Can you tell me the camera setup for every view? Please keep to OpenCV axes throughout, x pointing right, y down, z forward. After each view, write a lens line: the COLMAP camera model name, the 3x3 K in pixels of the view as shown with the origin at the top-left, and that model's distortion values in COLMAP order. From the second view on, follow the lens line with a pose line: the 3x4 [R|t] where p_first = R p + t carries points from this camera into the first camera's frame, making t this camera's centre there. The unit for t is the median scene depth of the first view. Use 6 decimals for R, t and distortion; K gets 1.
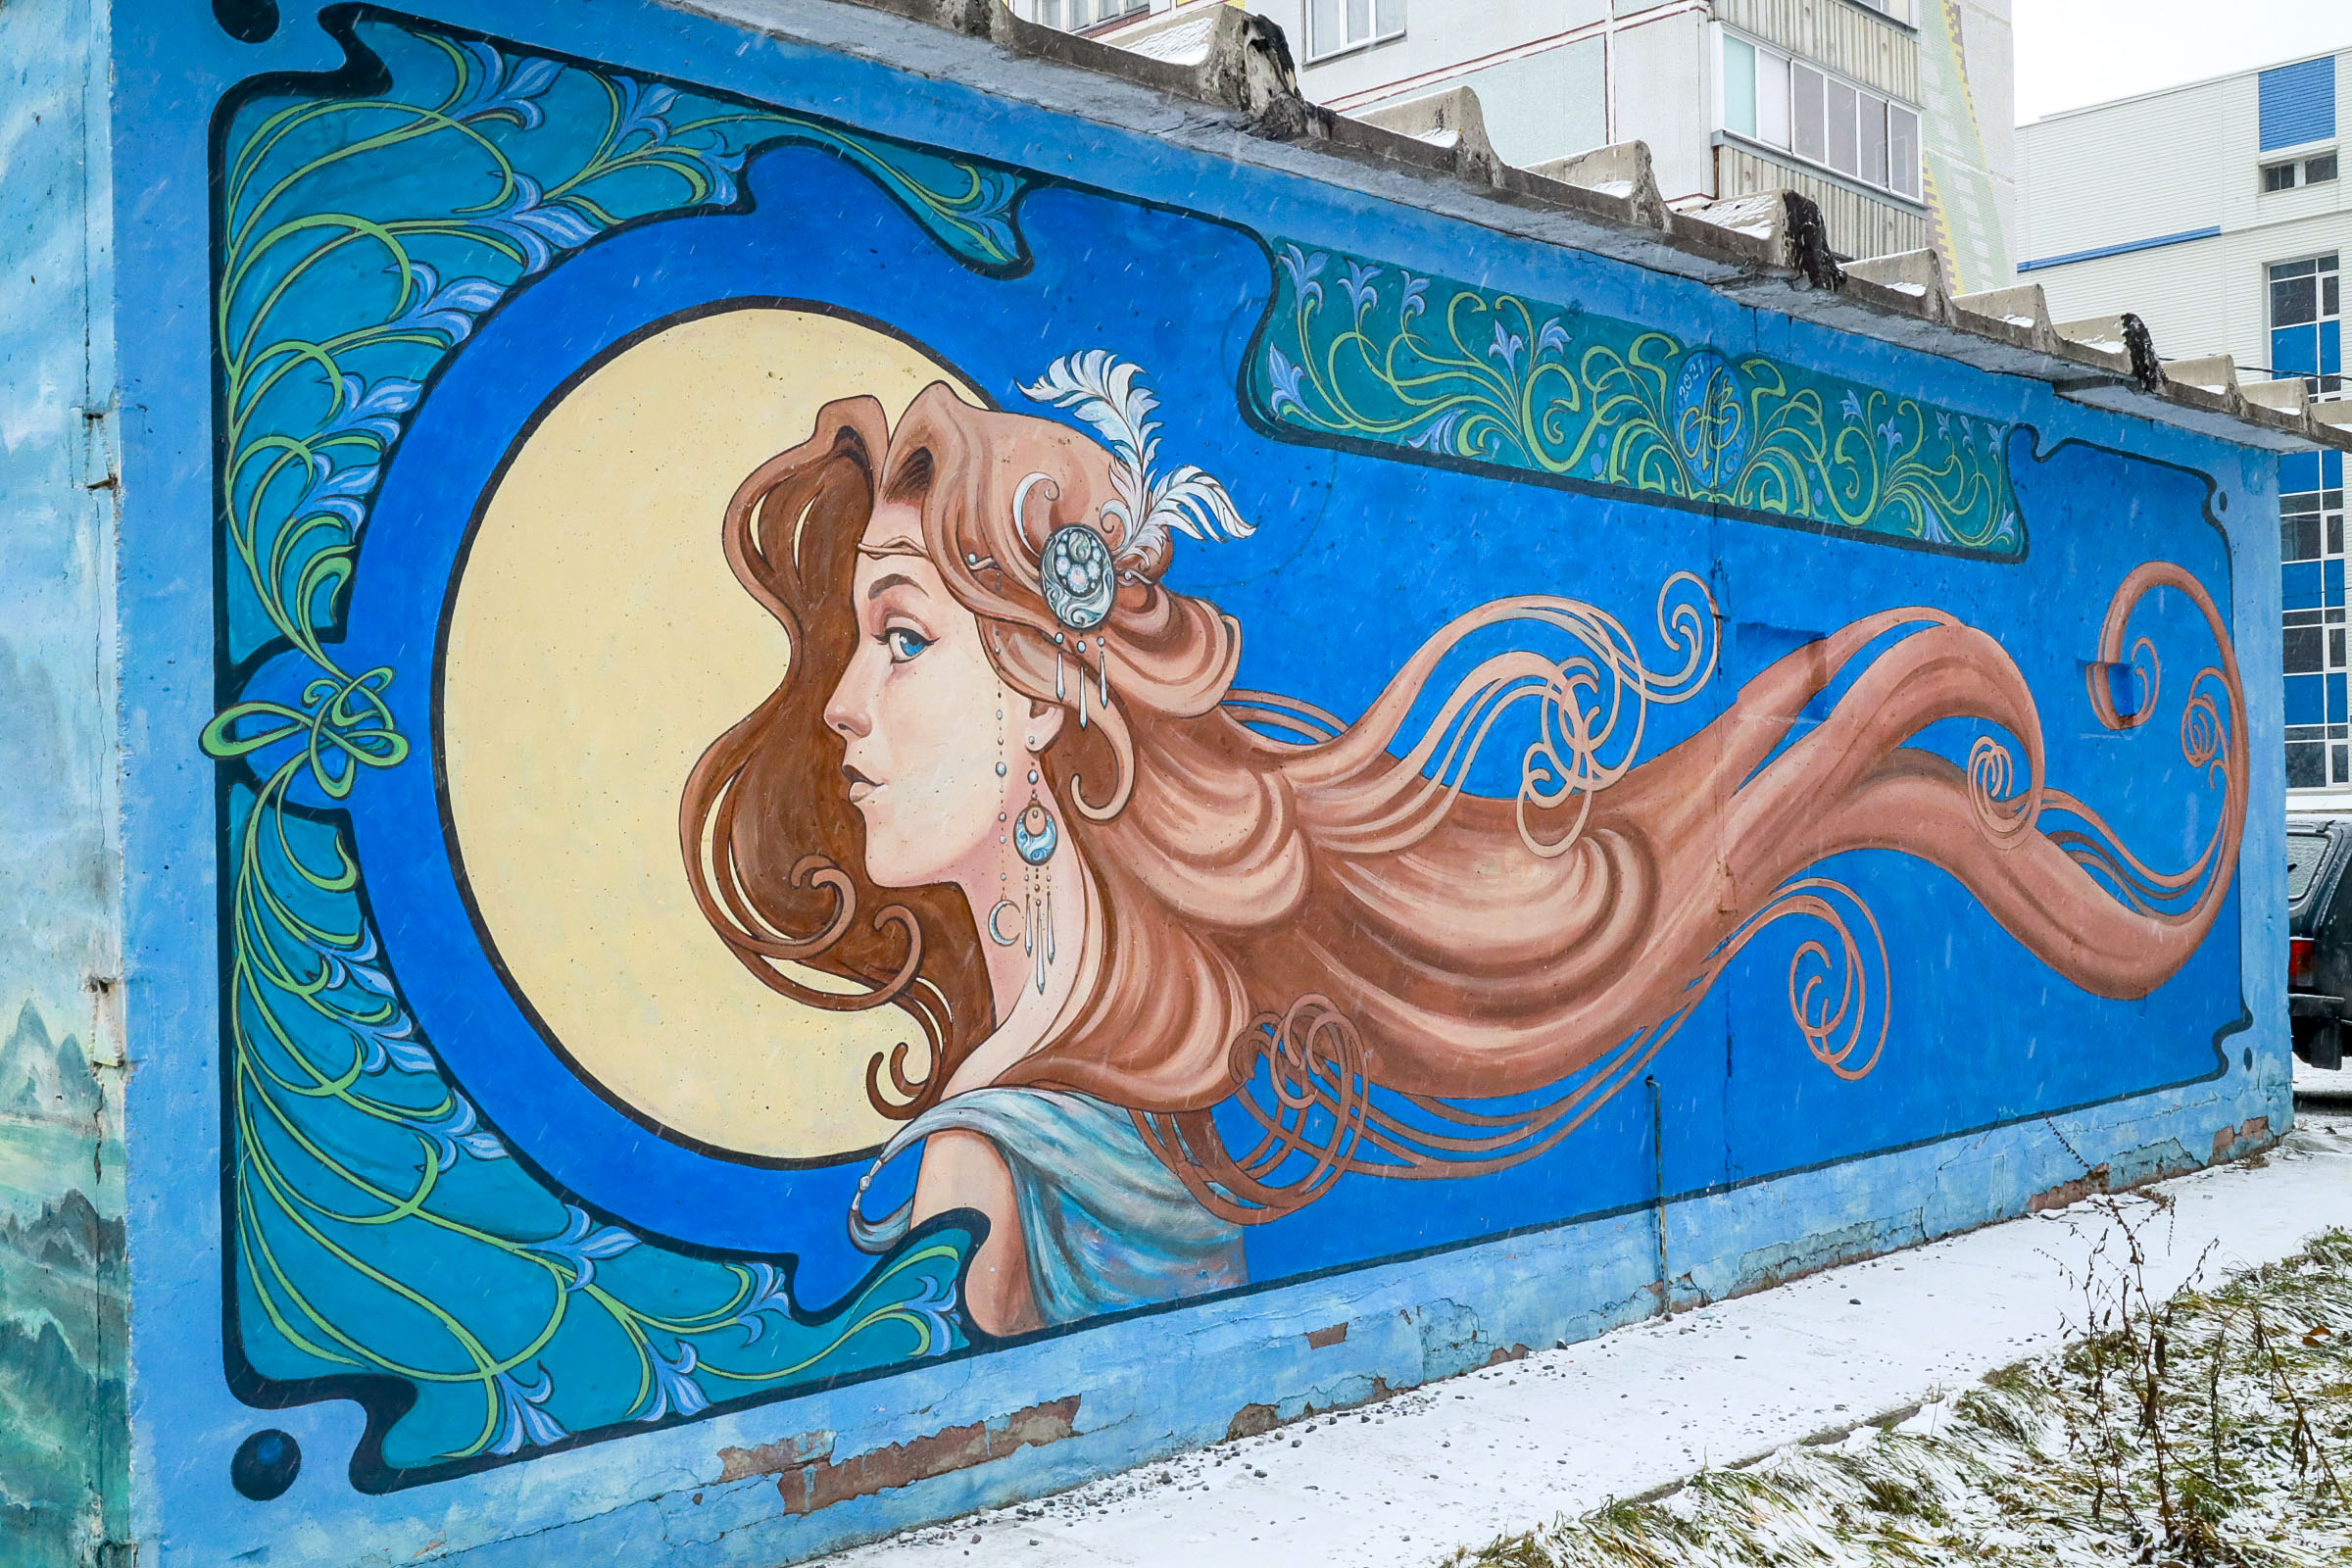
lens RADIAL K [[2383.6, 0, 1176.0], [0, 2383.6, 784.0], [0, 0, 1]] dist [0.024859, 0.016861]
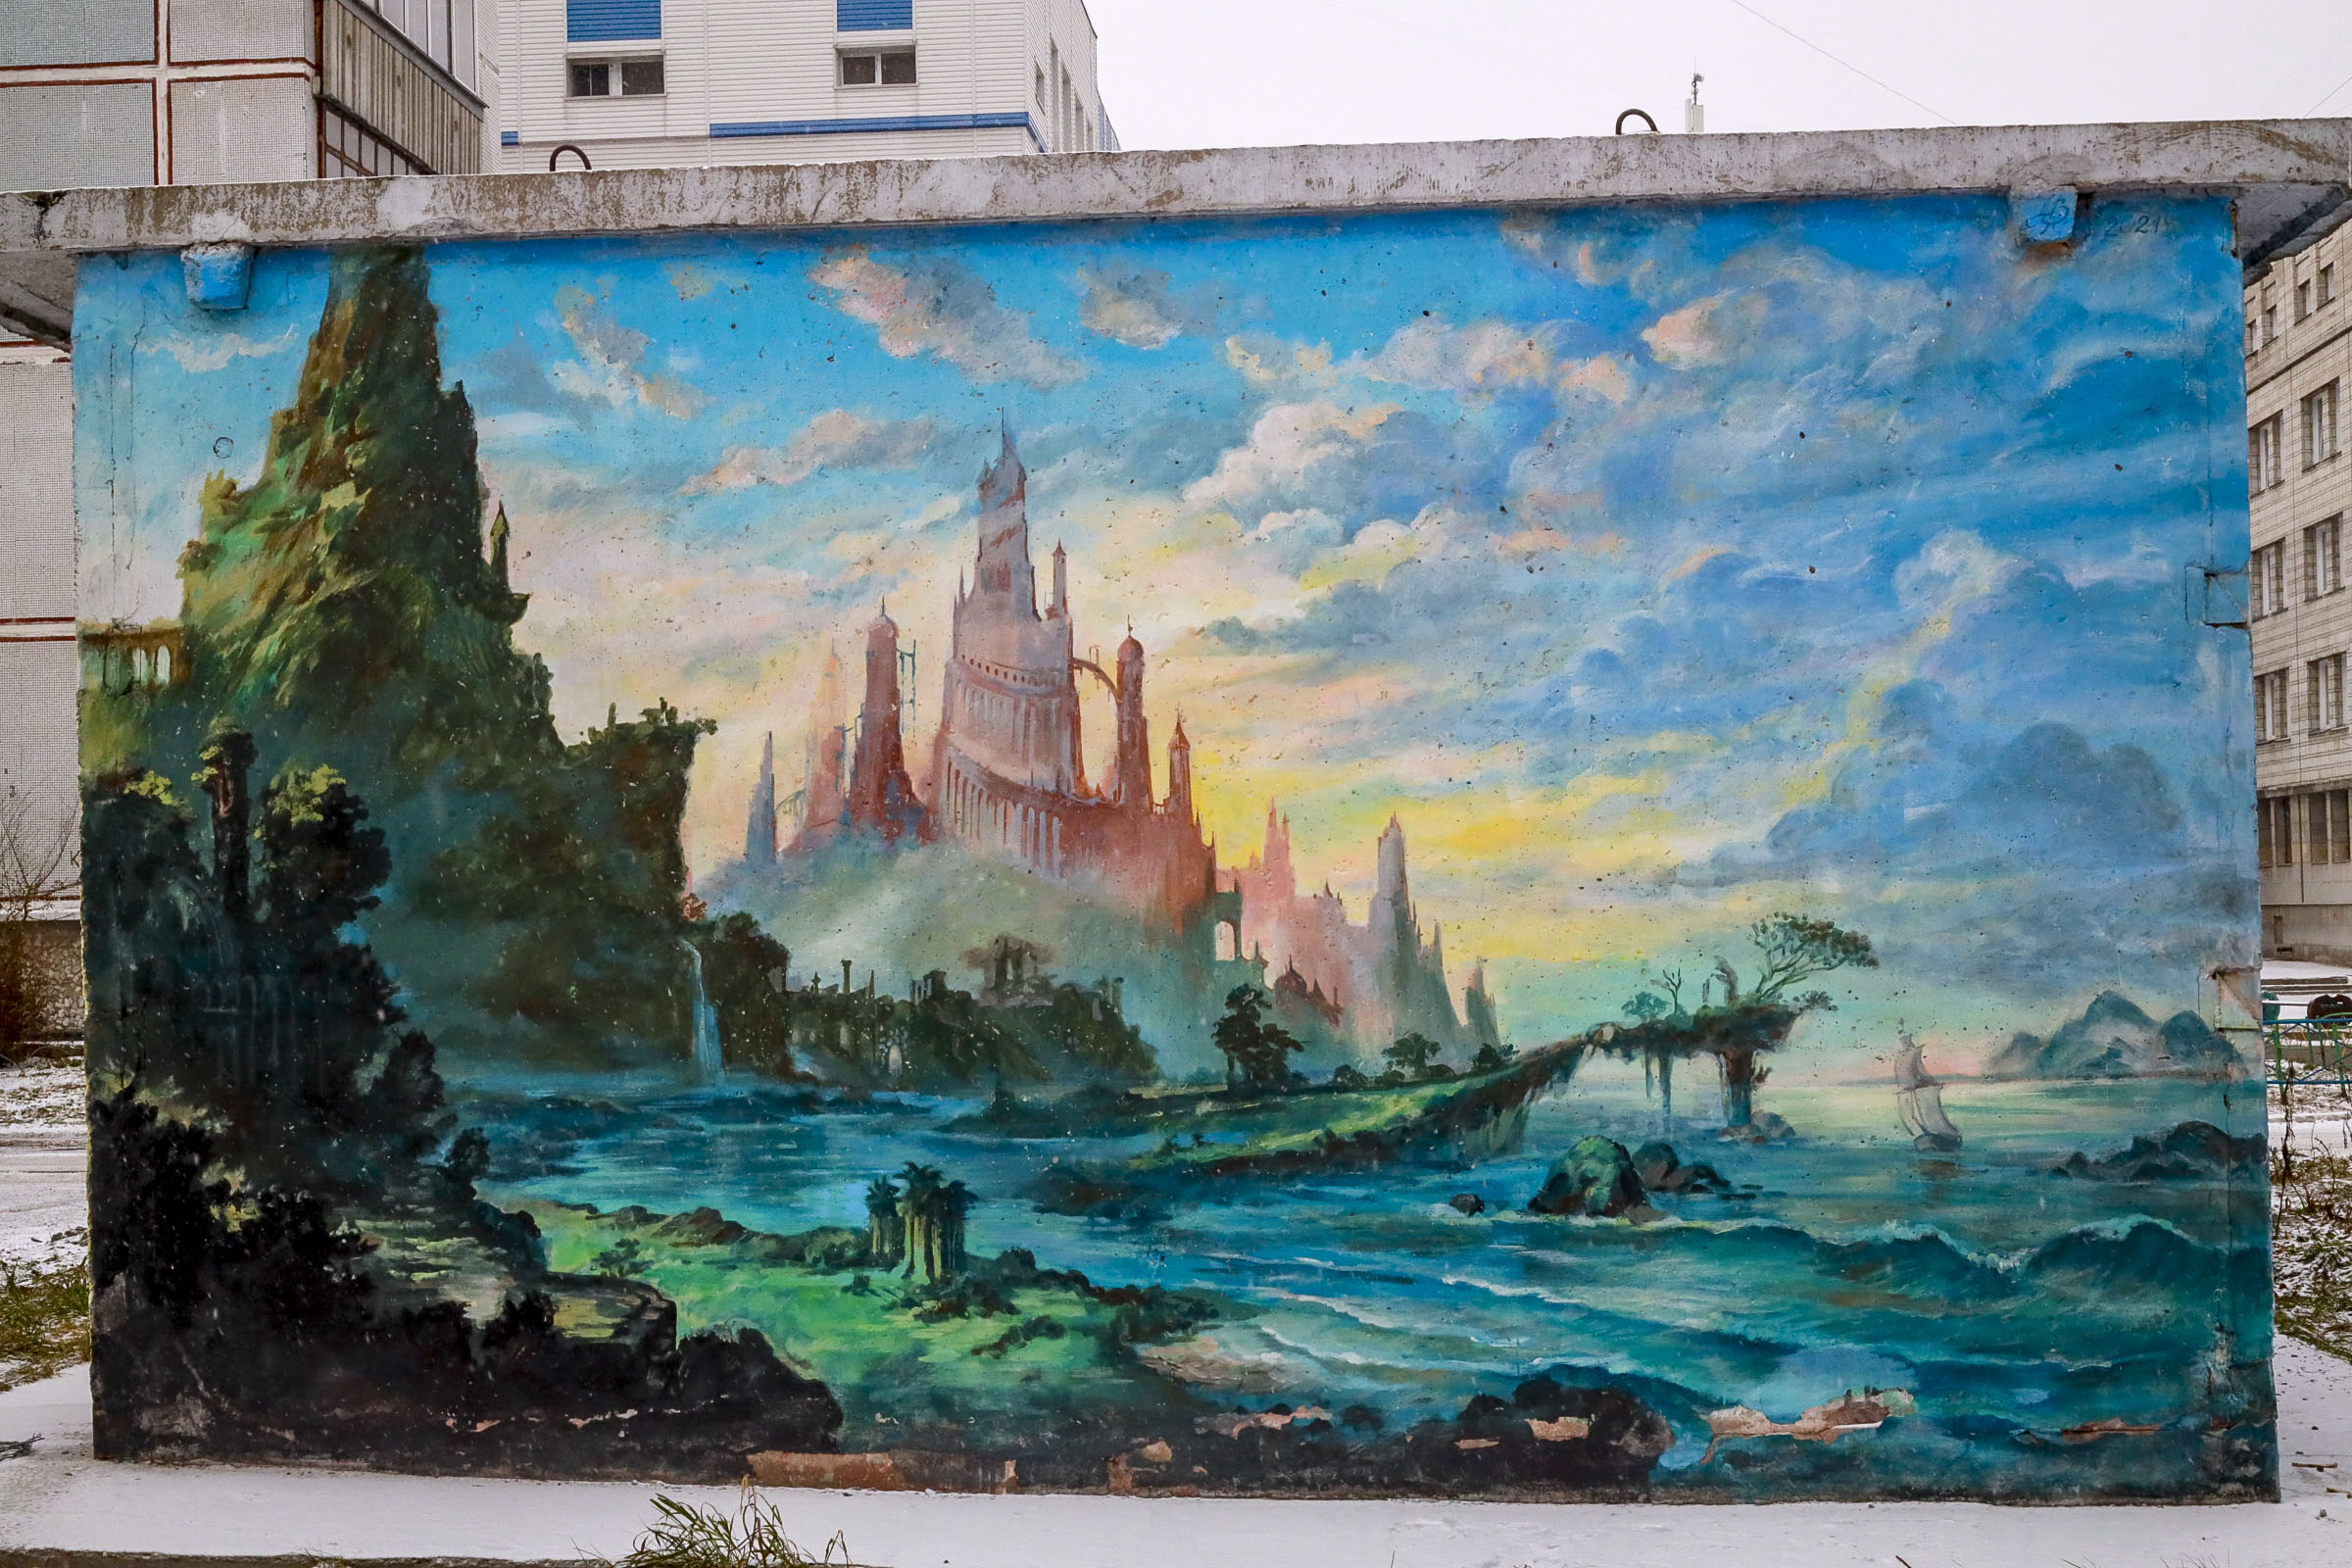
lens RADIAL K [[3816.6, 0, 1176.0], [0, 3816.6, 784.0], [0, 0, 1]] dist [0.011095, 0.062492]
pose [[0.766273, 0.022830, 0.642110, -1.316922], [-0.003819, 0.999513, -0.030980, 0.024197], [-0.642504, 0.021286, 0.765986, -0.189186]]
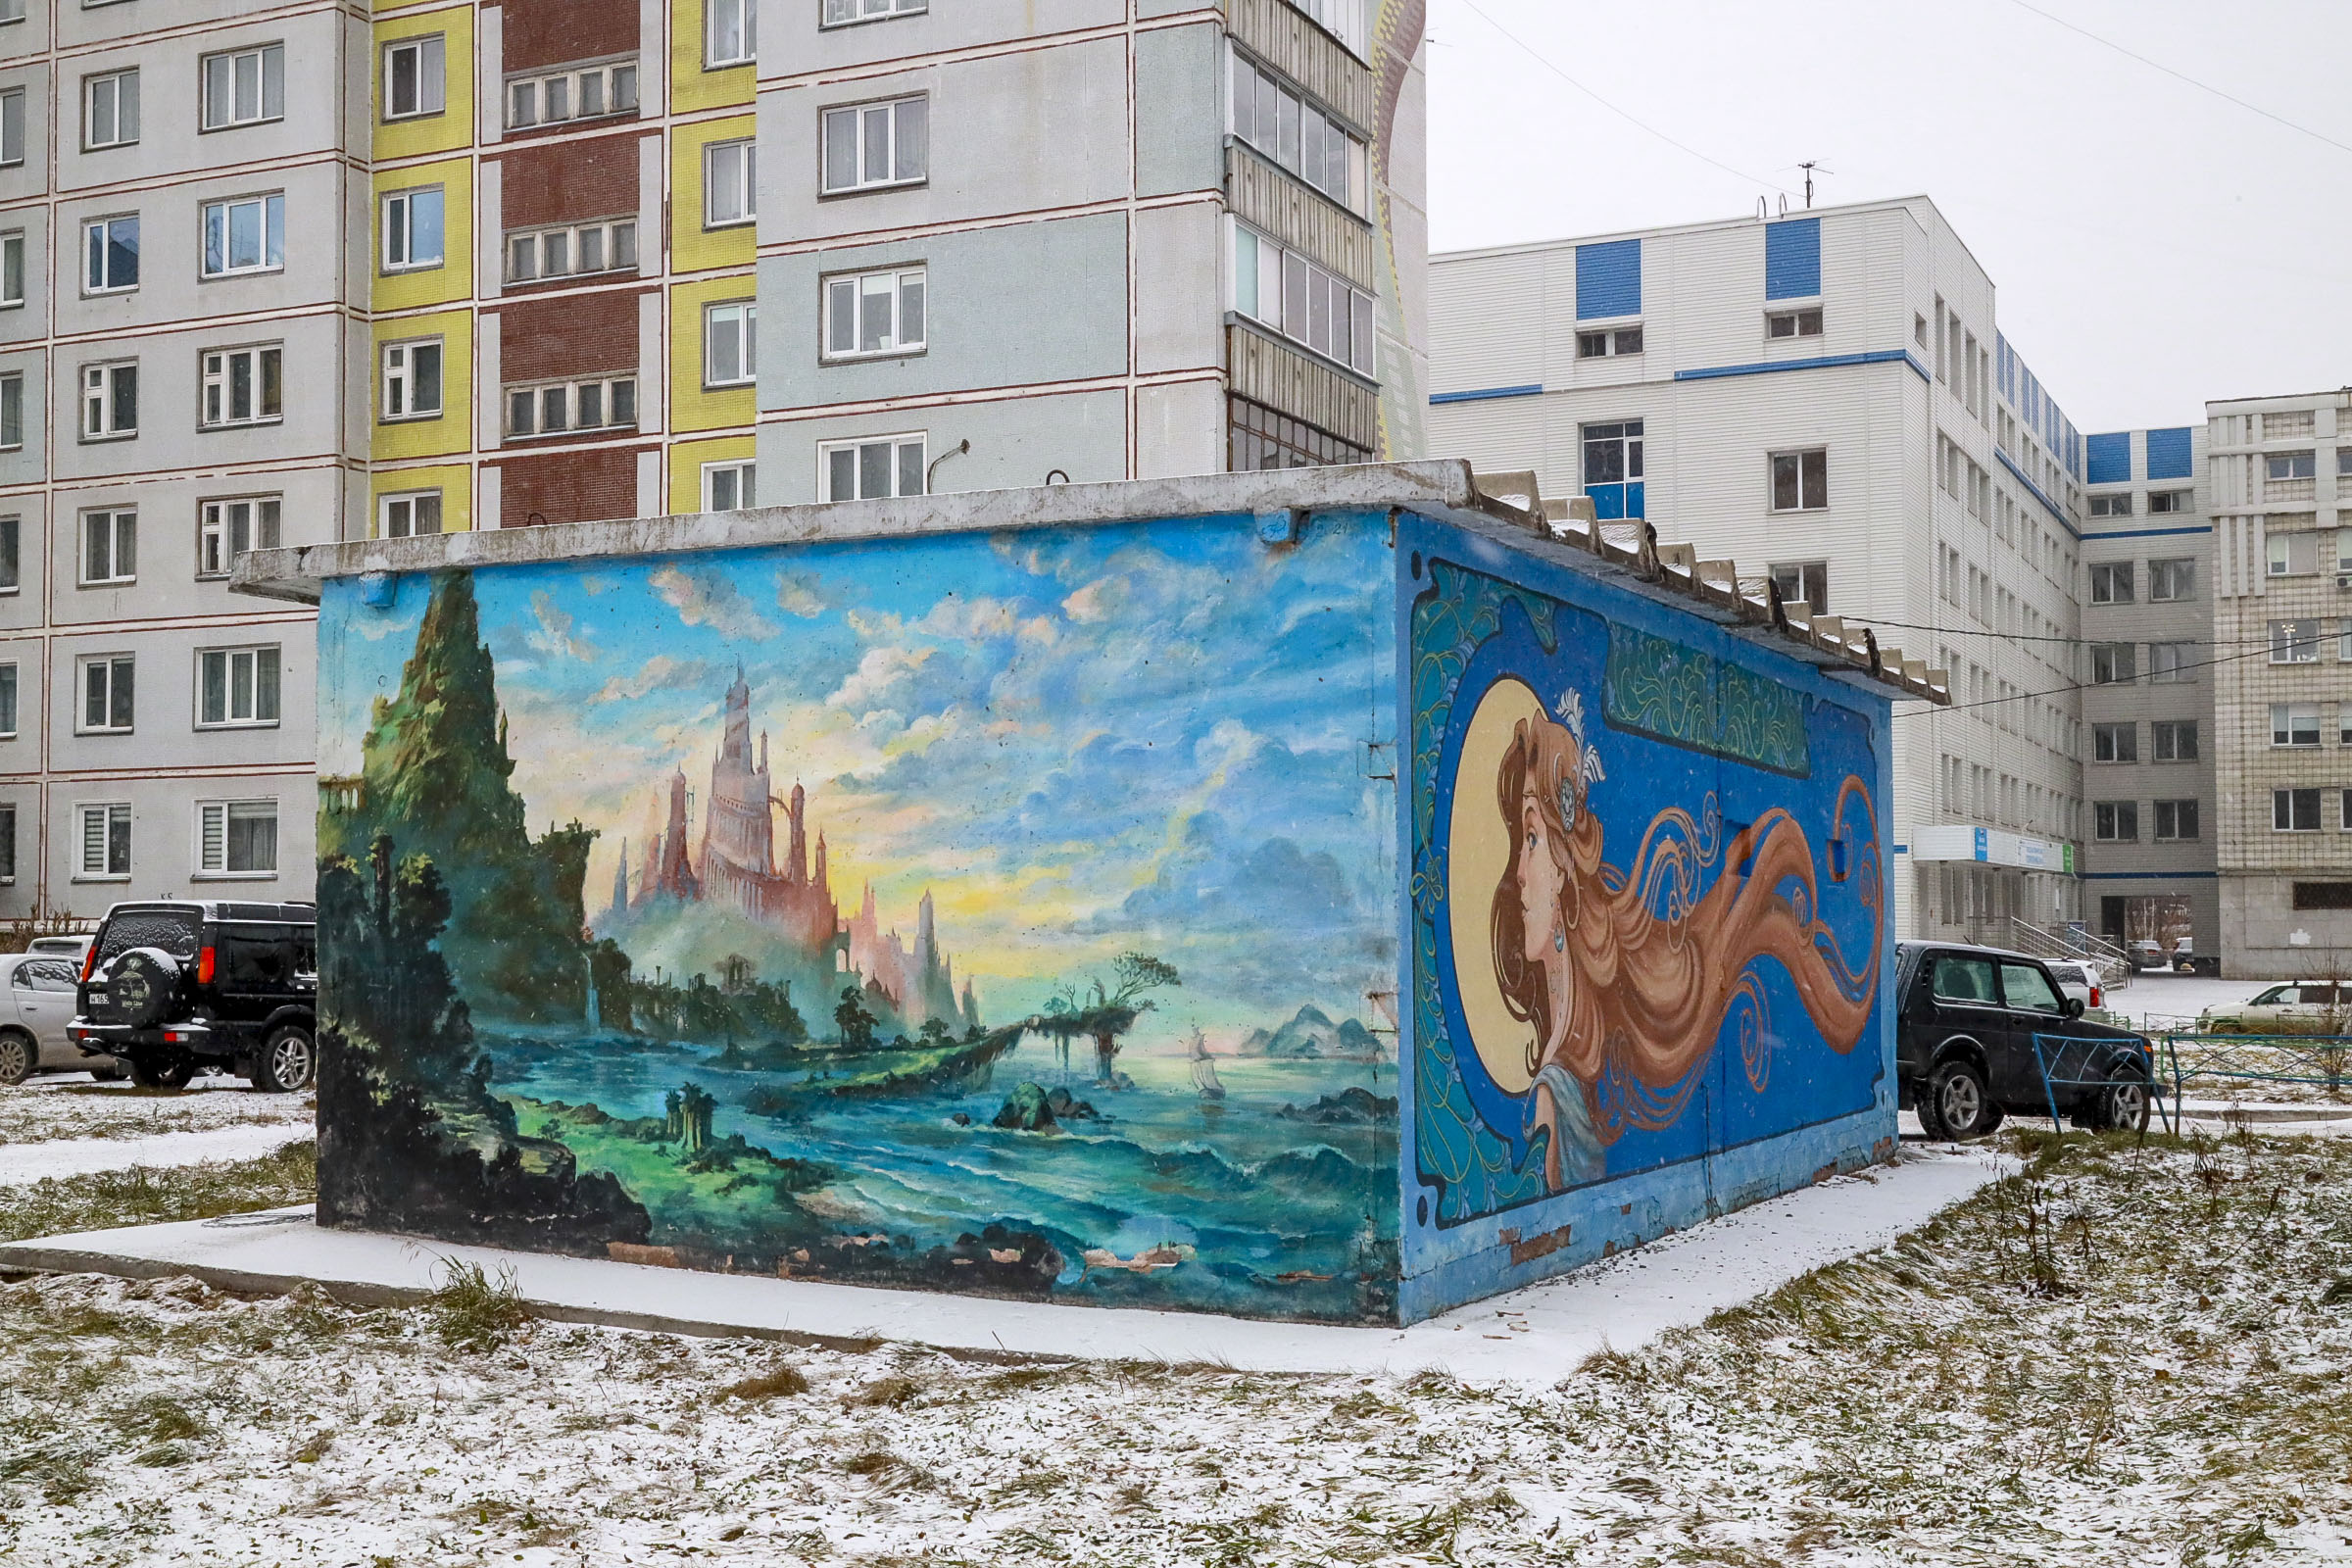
lens RADIAL K [[2740.0, 0, 1176.0], [0, 2740.0, 784.0], [0, 0, 1]] dist [0.024647, 0.020352]
pose [[0.948176, 0.033686, 0.315956, -0.804763], [-0.021101, 0.998845, -0.043170, -0.000328], [-0.317045, 0.034266, 0.947791, -0.781707]]
